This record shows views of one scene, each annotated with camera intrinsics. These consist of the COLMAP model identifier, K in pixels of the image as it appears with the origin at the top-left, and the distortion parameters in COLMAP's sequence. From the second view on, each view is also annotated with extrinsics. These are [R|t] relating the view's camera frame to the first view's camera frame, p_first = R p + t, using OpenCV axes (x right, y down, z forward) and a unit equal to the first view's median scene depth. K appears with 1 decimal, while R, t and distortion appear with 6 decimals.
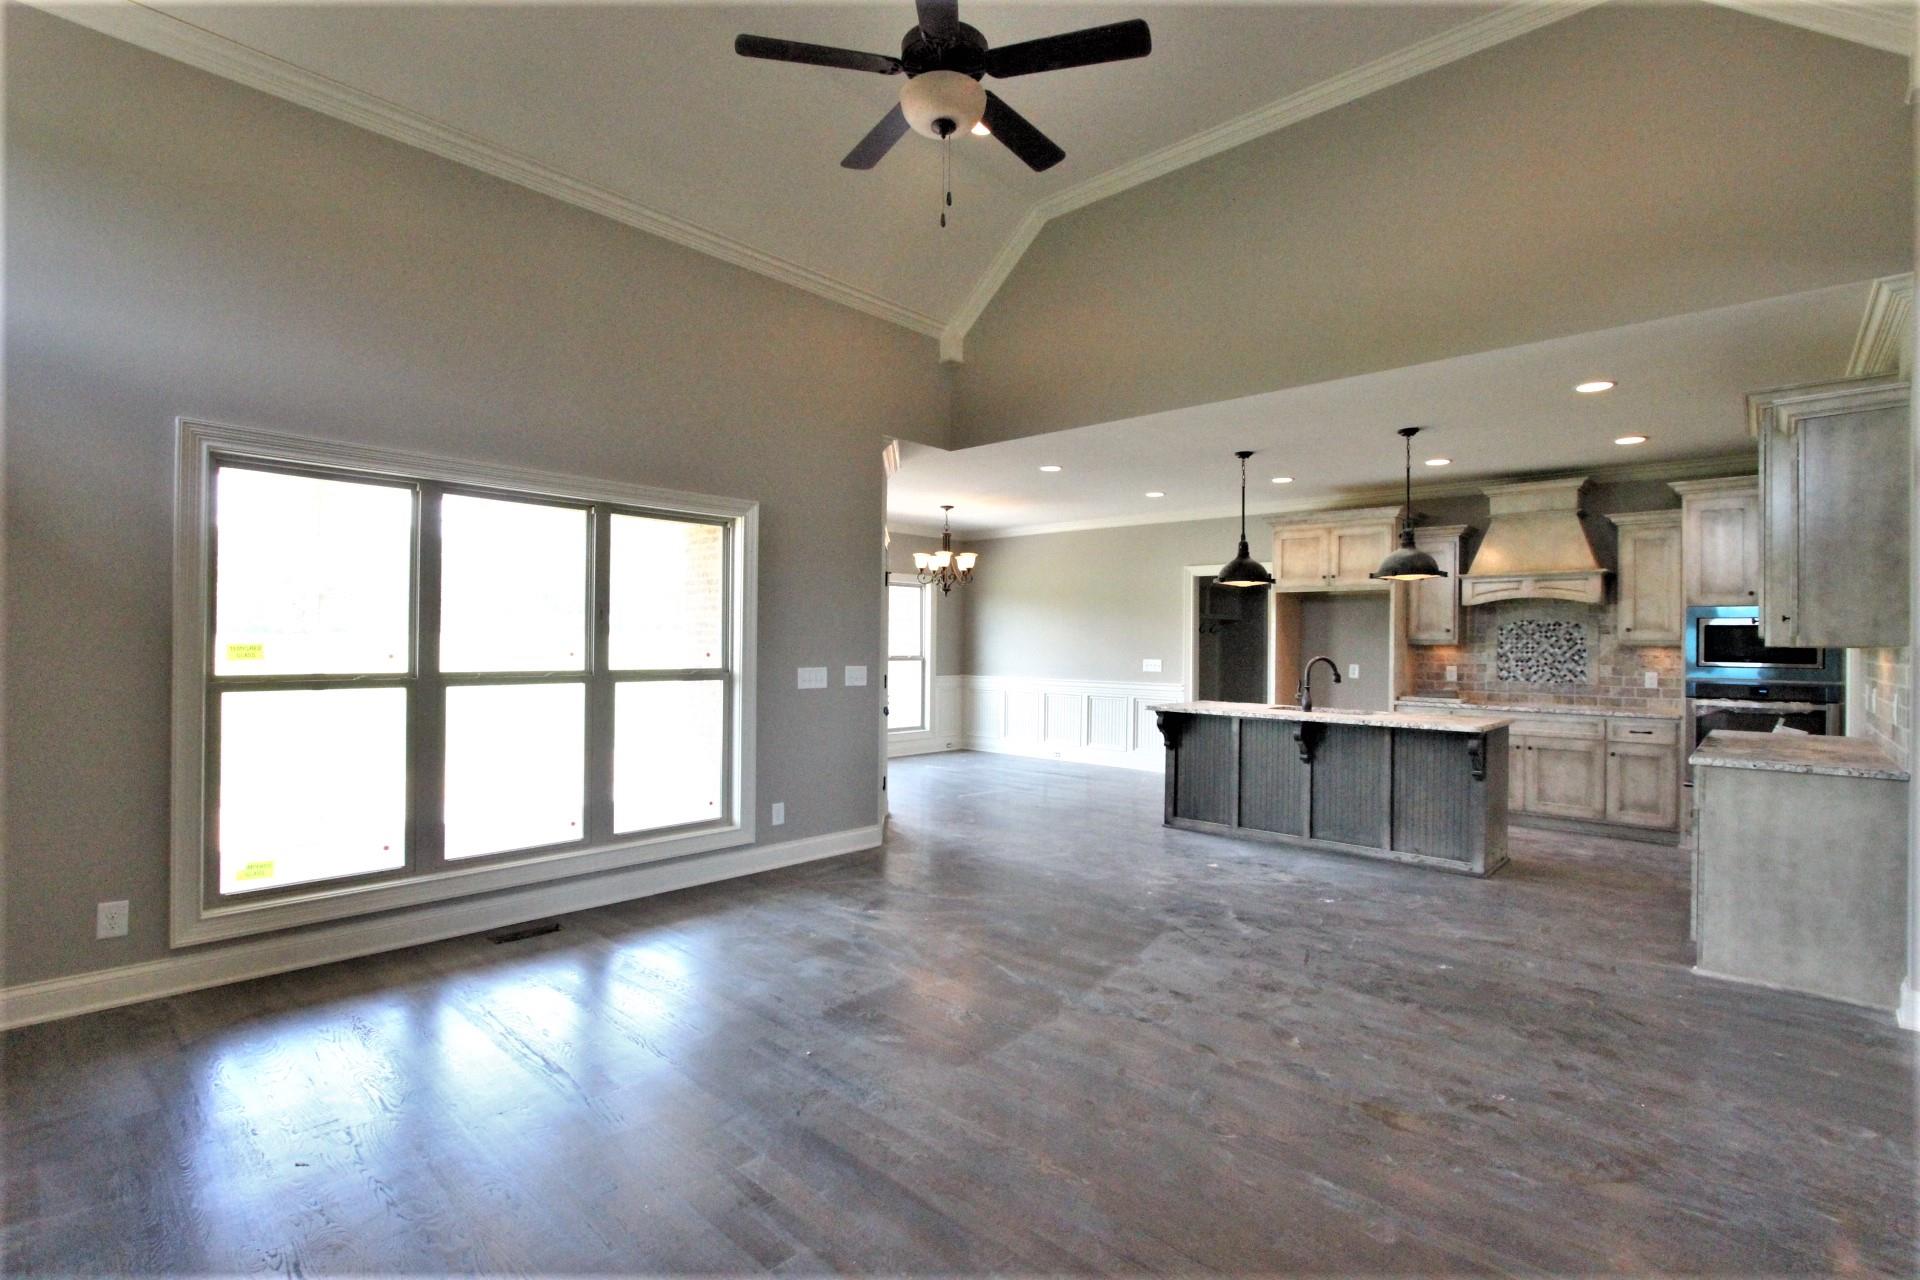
lens RADIAL K [[890.1, 0, 963.3], [0, 890.1, 646.3], [0, 0, 1]] dist [-0.026239, 0.005705]
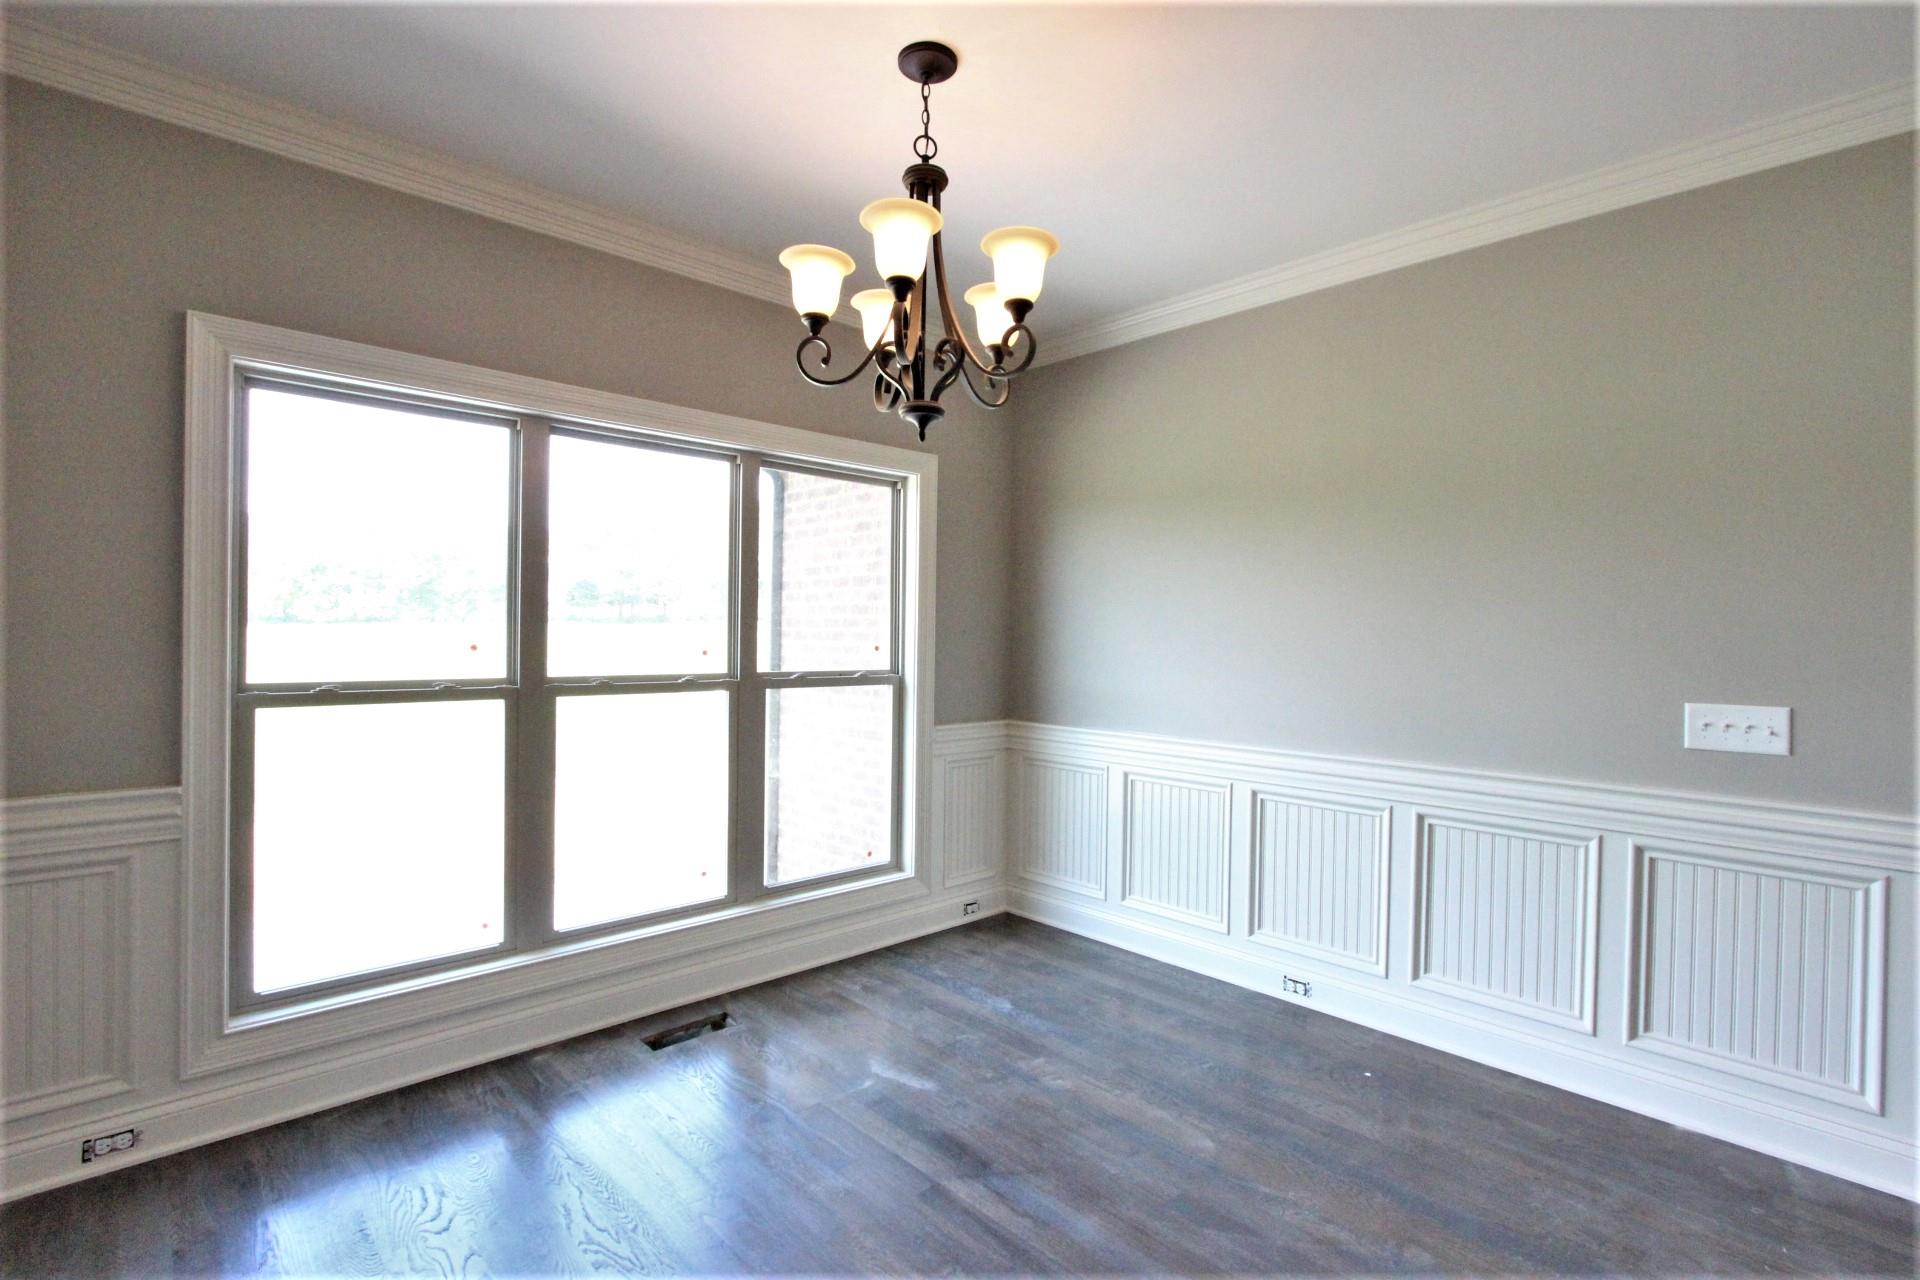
lens RADIAL K [[890.1, 0, 963.8], [0, 890.1, 639.4], [0, 0, 1]] dist [-0.026239, 0.005705]
pose [[0.997009, -0.001110, -0.077272, -0.187589], [0.001173, 0.999999, 0.000769, -0.002492], [0.077271, -0.000858, 0.997010, 0.287448]]
